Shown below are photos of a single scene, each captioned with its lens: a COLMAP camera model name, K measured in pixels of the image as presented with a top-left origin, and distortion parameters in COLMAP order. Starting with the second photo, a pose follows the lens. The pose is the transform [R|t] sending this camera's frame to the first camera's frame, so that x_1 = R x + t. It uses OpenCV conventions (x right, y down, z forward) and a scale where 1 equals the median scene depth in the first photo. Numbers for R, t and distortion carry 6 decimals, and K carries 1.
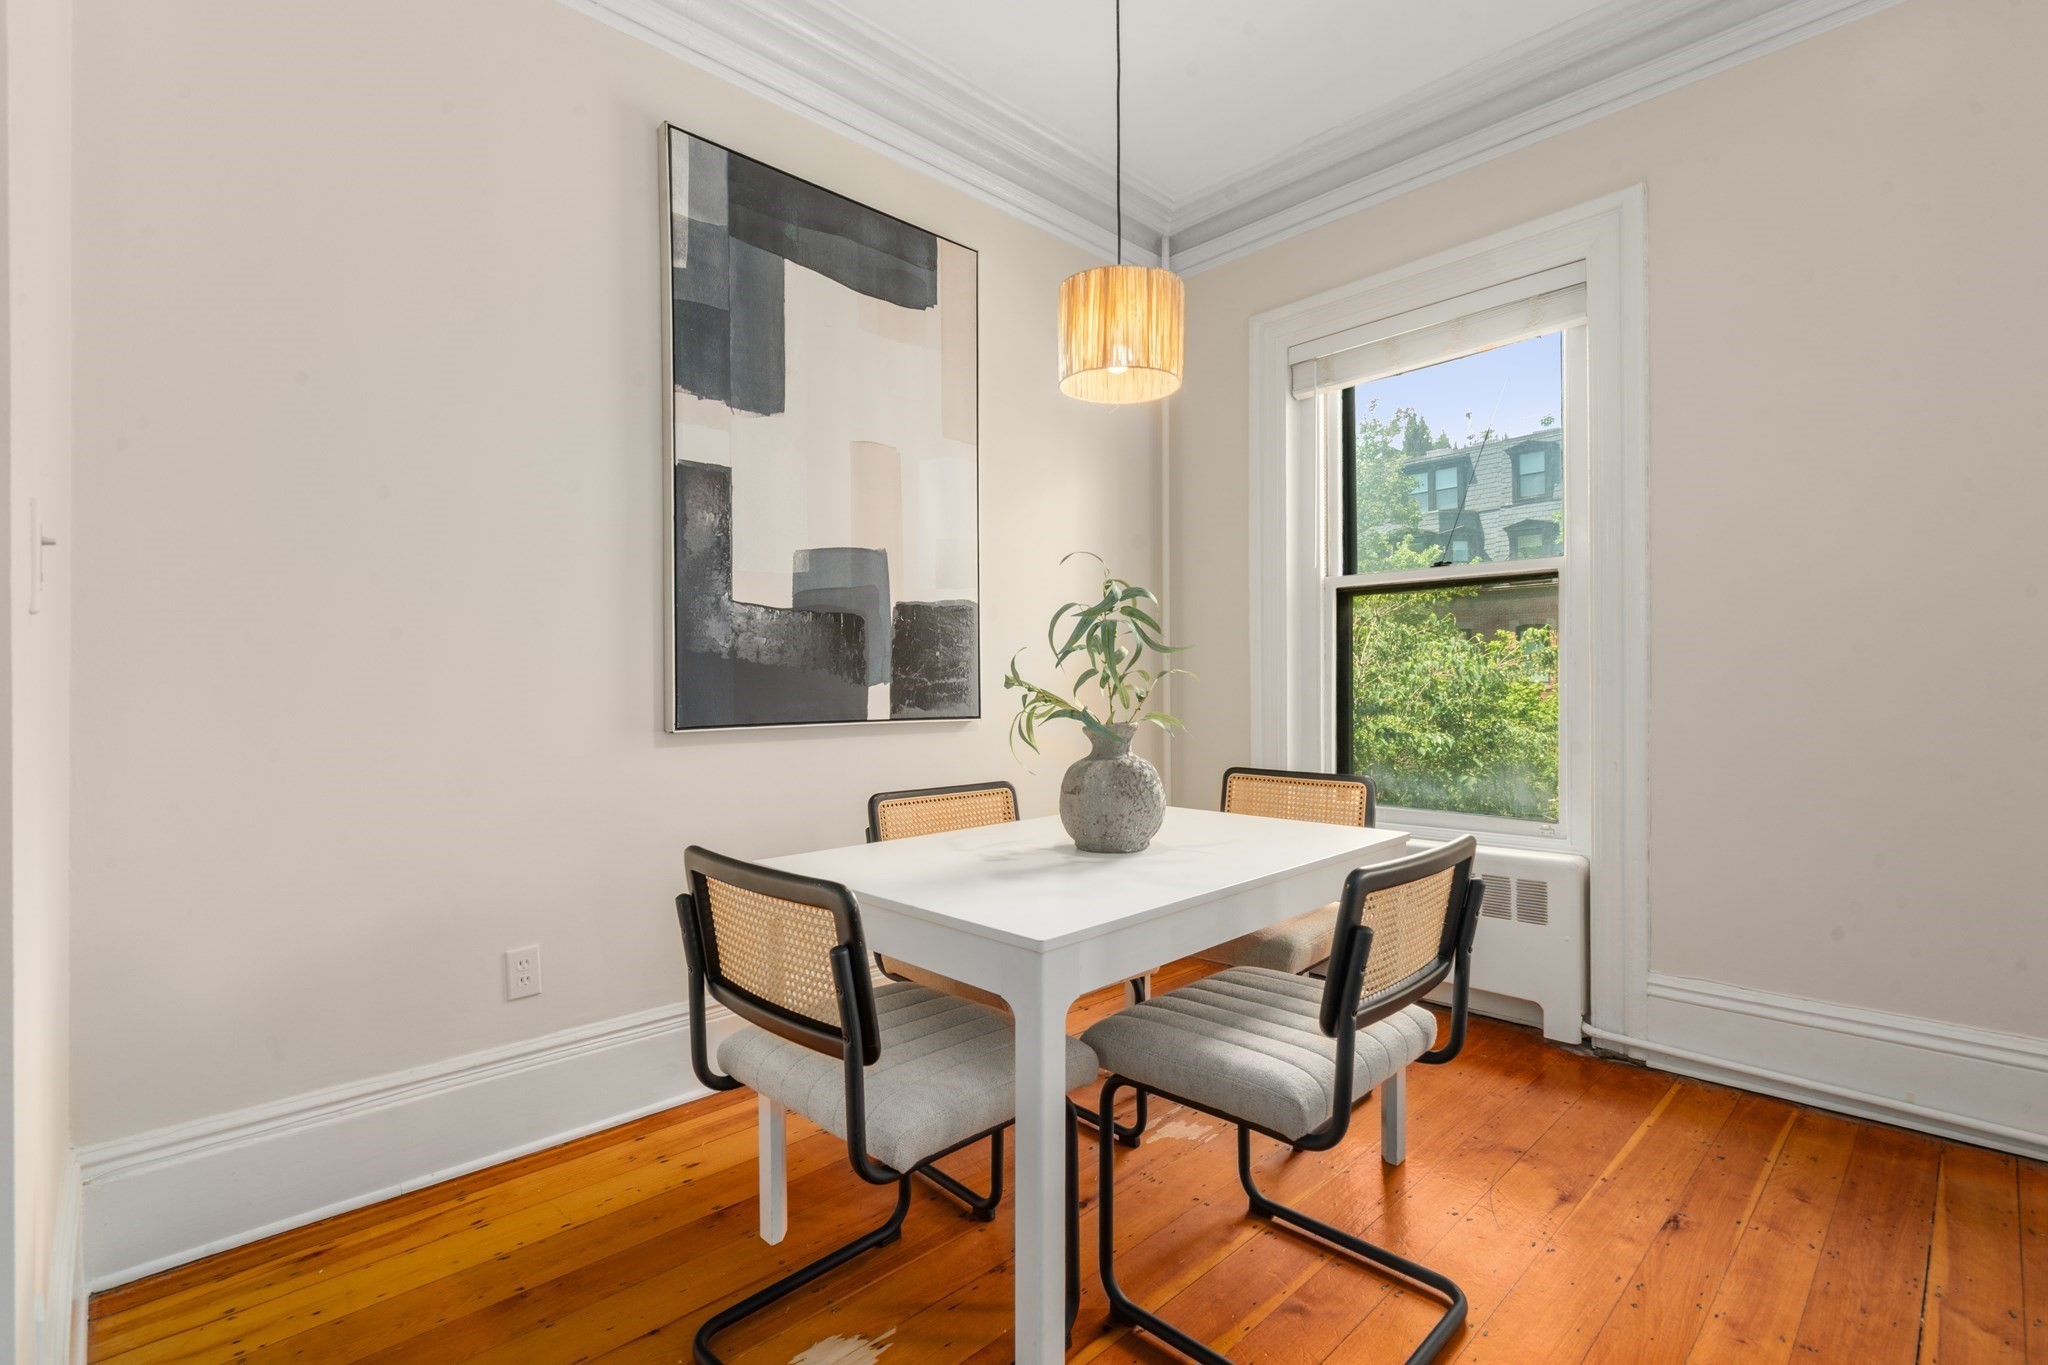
lens RADIAL K [[938.4, 0, 1032.2], [0, 938.4, 685.9], [0, 0, 1]] dist [-0.008161, 0.003472]
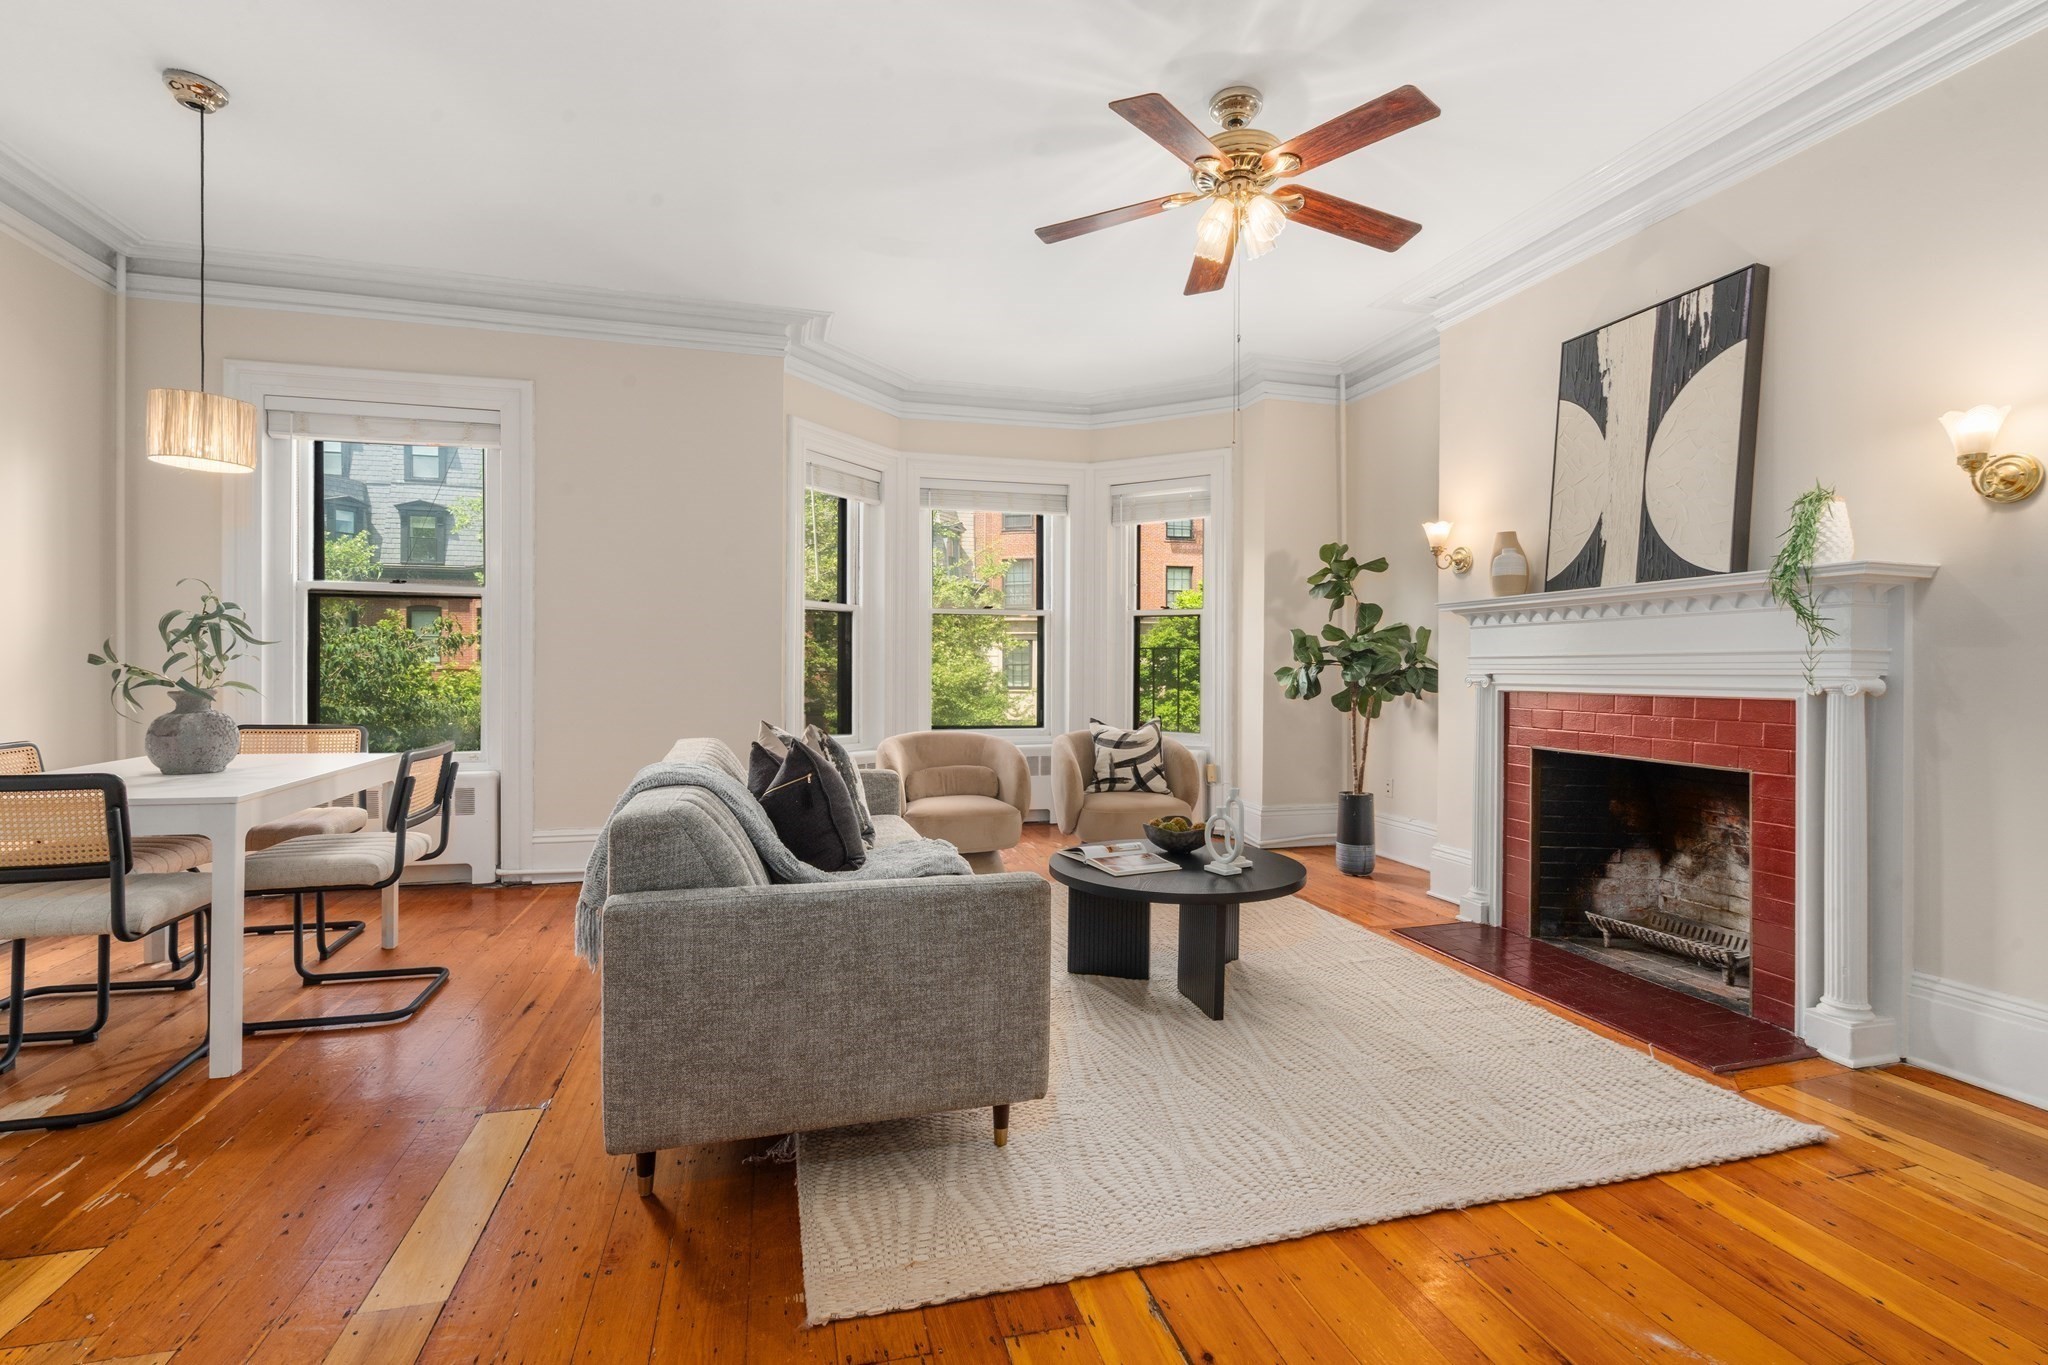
lens RADIAL K [[938.4, 0, 1025.5], [0, 938.4, 679.5], [0, 0, 1]] dist [-0.008161, 0.003472]
pose [[0.482683, -0.003631, 0.875788, -0.471910], [-0.008237, 0.999928, 0.008685, 0.001120], [-0.875756, -0.011407, 0.482618, -0.711474]]
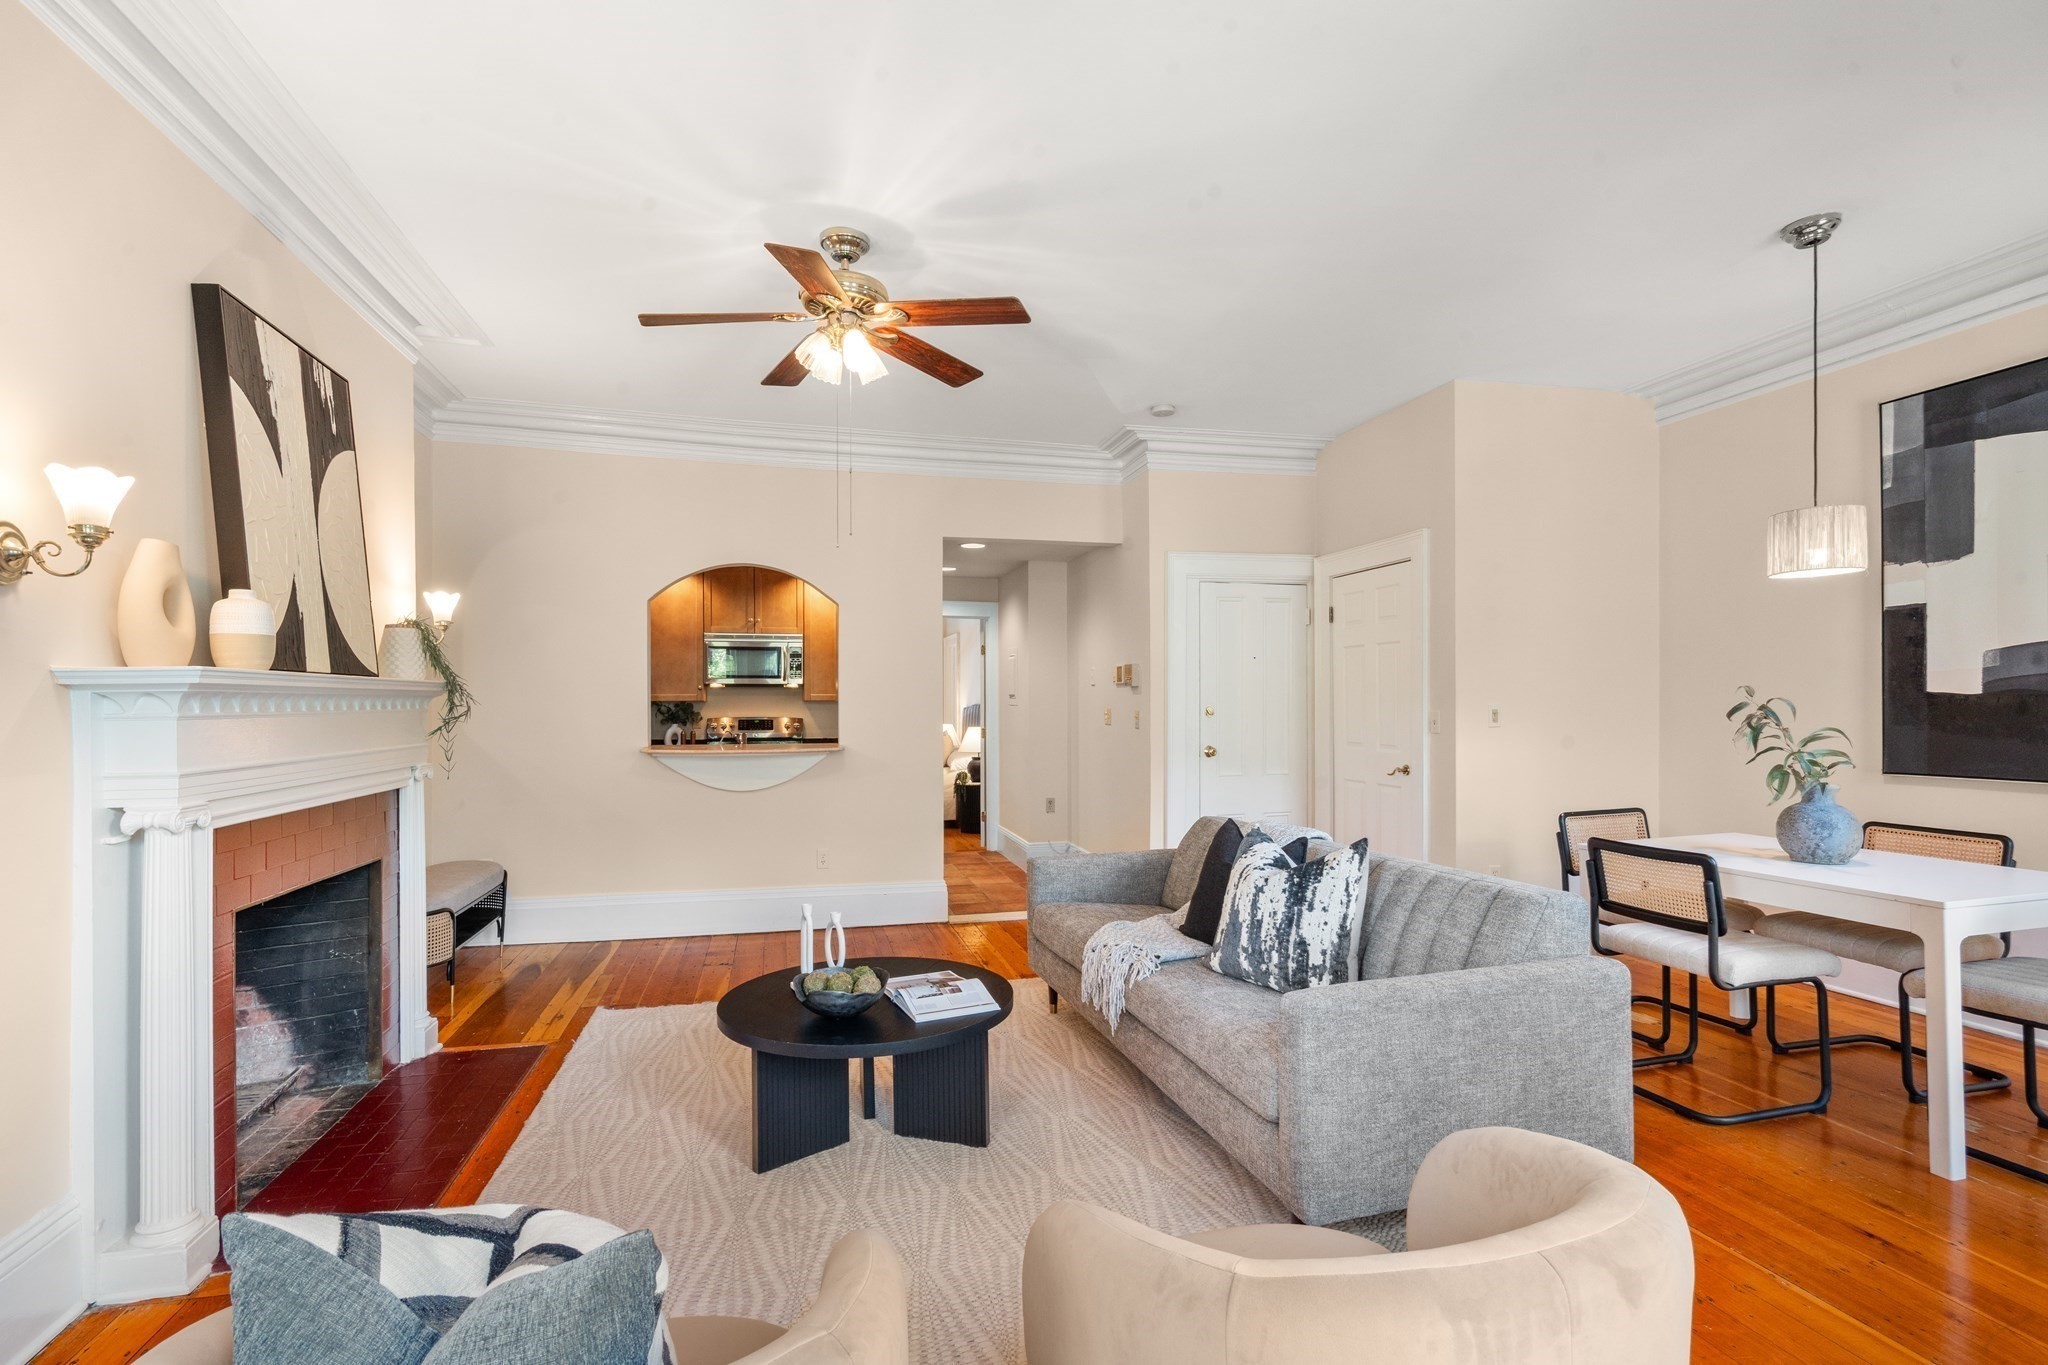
lens RADIAL K [[938.4, 0, 1020.5], [0, 938.4, 698.4], [0, 0, 1]] dist [-0.008161, 0.003472]
pose [[-0.500736, -0.000104, -0.865600, 1.698950], [0.010161, 0.999930, -0.005998, -0.084336], [0.865540, -0.011799, -0.500700, 0.483562]]
